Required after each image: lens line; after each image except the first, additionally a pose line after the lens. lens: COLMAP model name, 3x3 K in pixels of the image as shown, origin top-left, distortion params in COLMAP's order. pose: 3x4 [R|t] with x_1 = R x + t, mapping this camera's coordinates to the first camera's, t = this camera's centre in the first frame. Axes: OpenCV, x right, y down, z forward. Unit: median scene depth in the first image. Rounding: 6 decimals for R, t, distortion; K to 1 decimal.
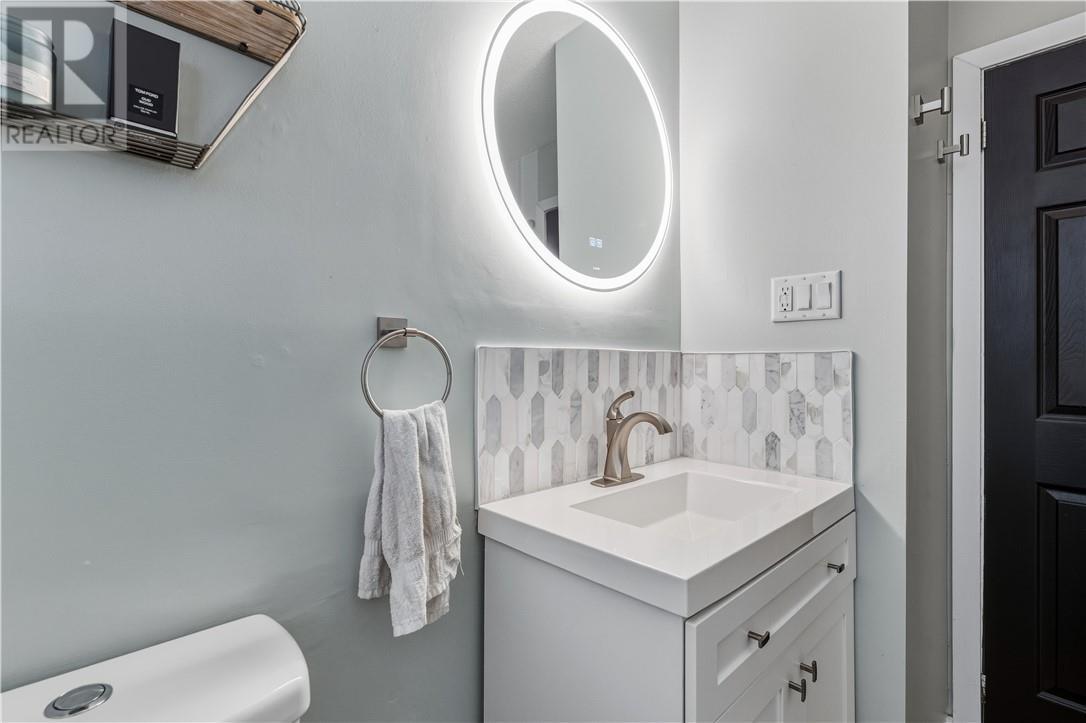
lens RADIAL K [[502.3, 0, 542.7], [0, 502.3, 361.2], [0, 0, 1]] dist [-0.001844, 0.000332]
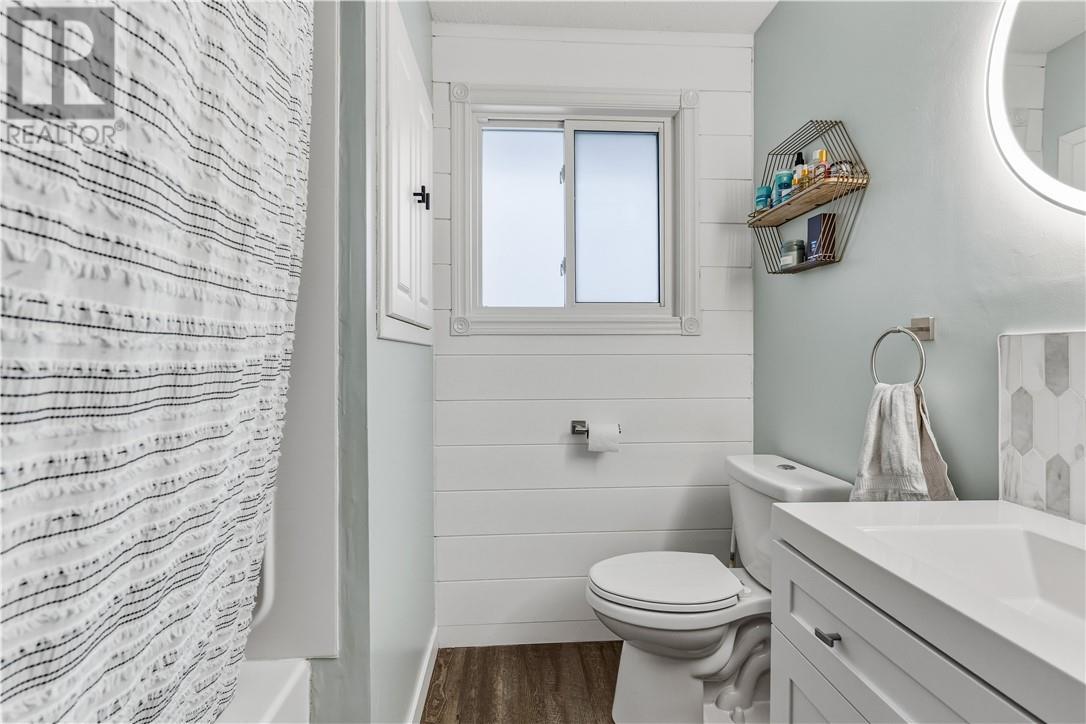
lens RADIAL K [[502.3, 0, 541.2], [0, 502.3, 357.0], [0, 0, 1]] dist [-0.001844, 0.000332]
pose [[-0.649945, 0.003660, -0.759972, 1.116820], [0.004624, 0.999989, 0.000862, 0.007637], [0.759967, -0.002954, -0.649955, 0.900375]]
